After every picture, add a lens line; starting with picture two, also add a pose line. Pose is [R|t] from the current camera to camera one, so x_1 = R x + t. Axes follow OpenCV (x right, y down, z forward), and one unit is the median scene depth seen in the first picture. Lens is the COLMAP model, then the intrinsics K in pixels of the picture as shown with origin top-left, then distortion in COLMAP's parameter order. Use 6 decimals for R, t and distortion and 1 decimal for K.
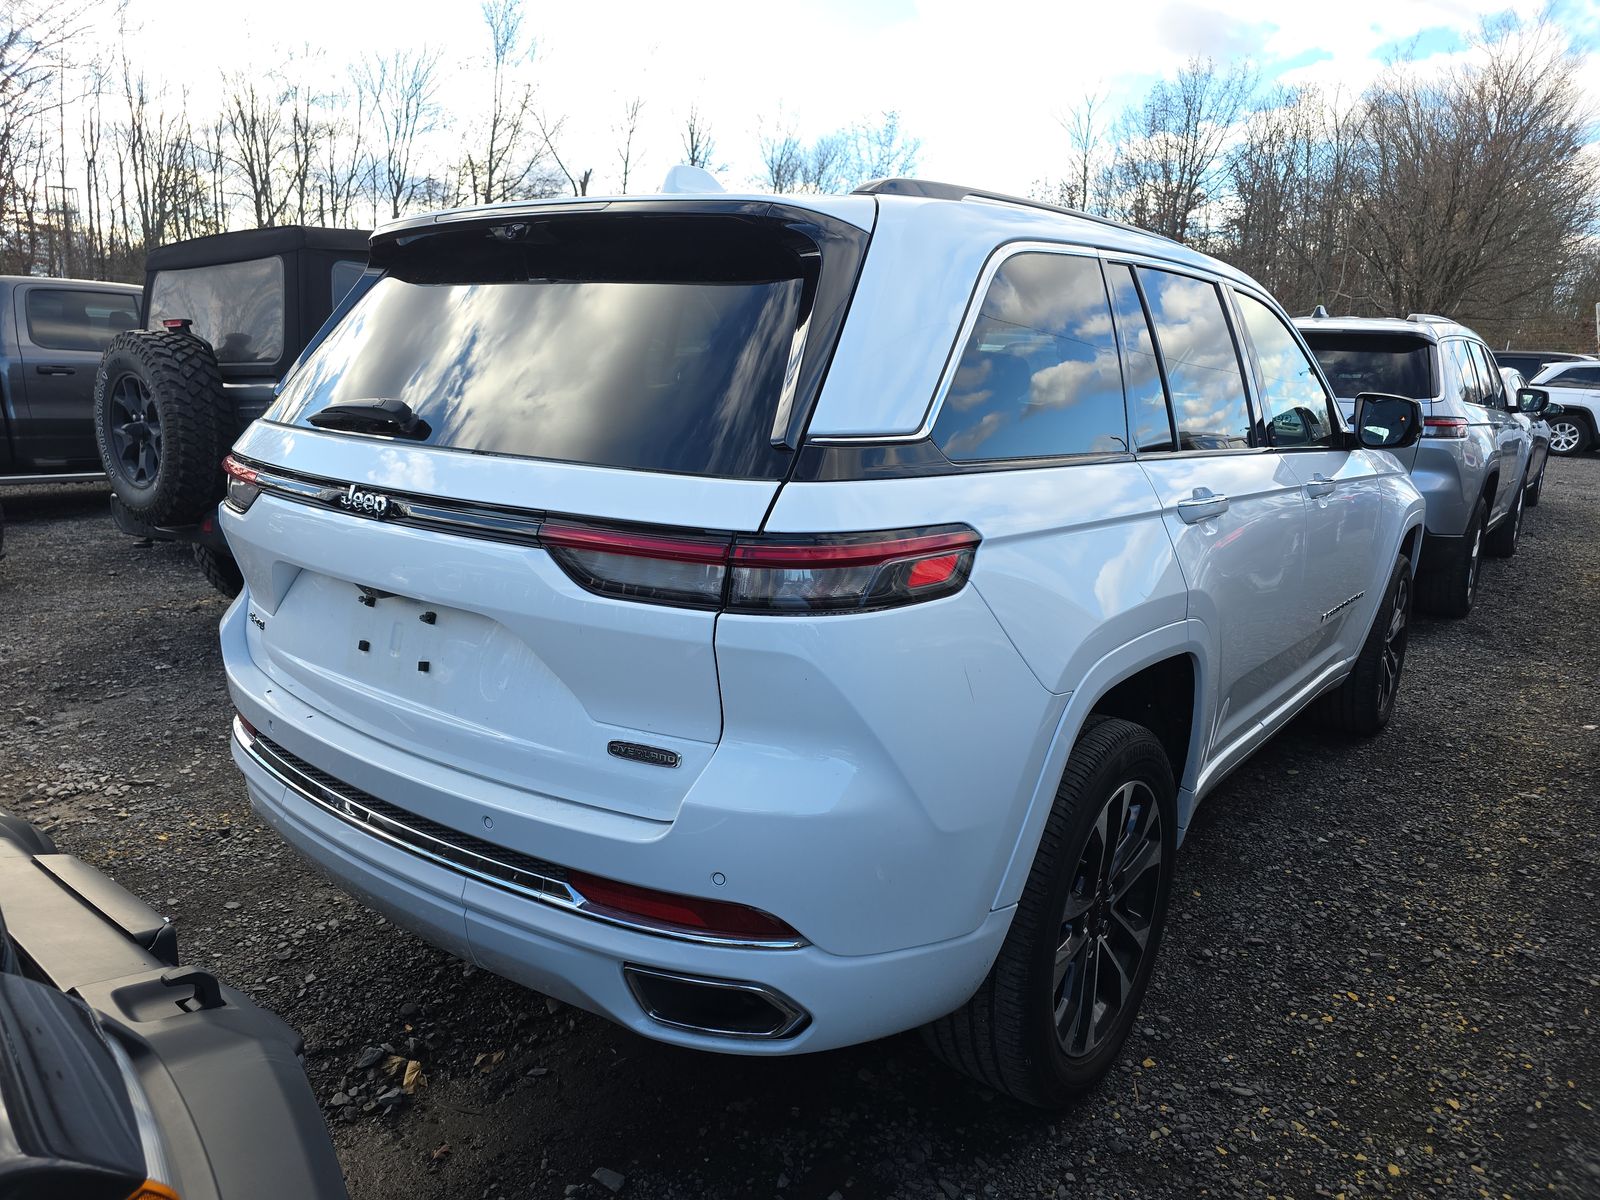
lens RADIAL K [[1074.9, 0, 800.0], [0, 1074.9, 600.0], [0, 0, 1]] dist [0.052864, -0.056063]
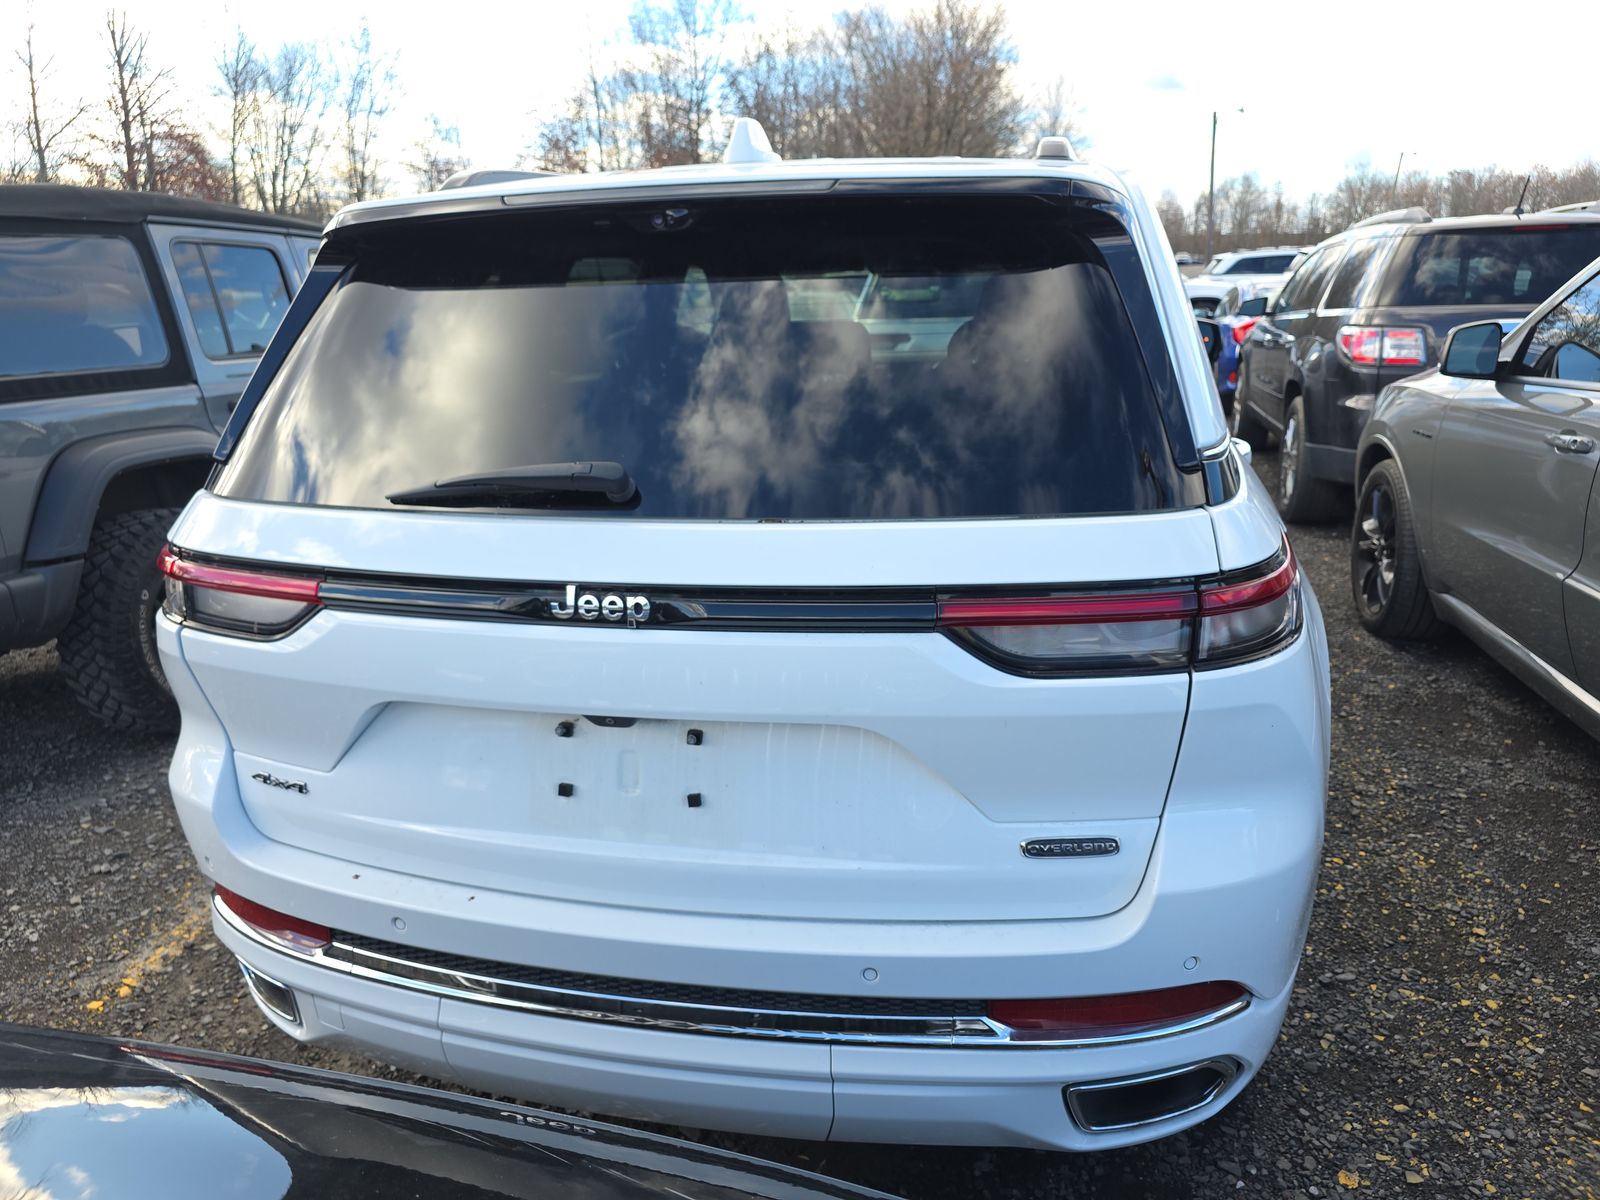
lens RADIAL K [[1074.9, 0, 800.0], [0, 1074.9, 600.0], [0, 0, 1]] dist [0.052864, -0.056063]
pose [[0.902545, -0.178793, 0.391721, -0.496461], [0.151178, 0.983382, 0.100525, -0.130125], [-0.403185, -0.031509, 0.914576, 0.242002]]
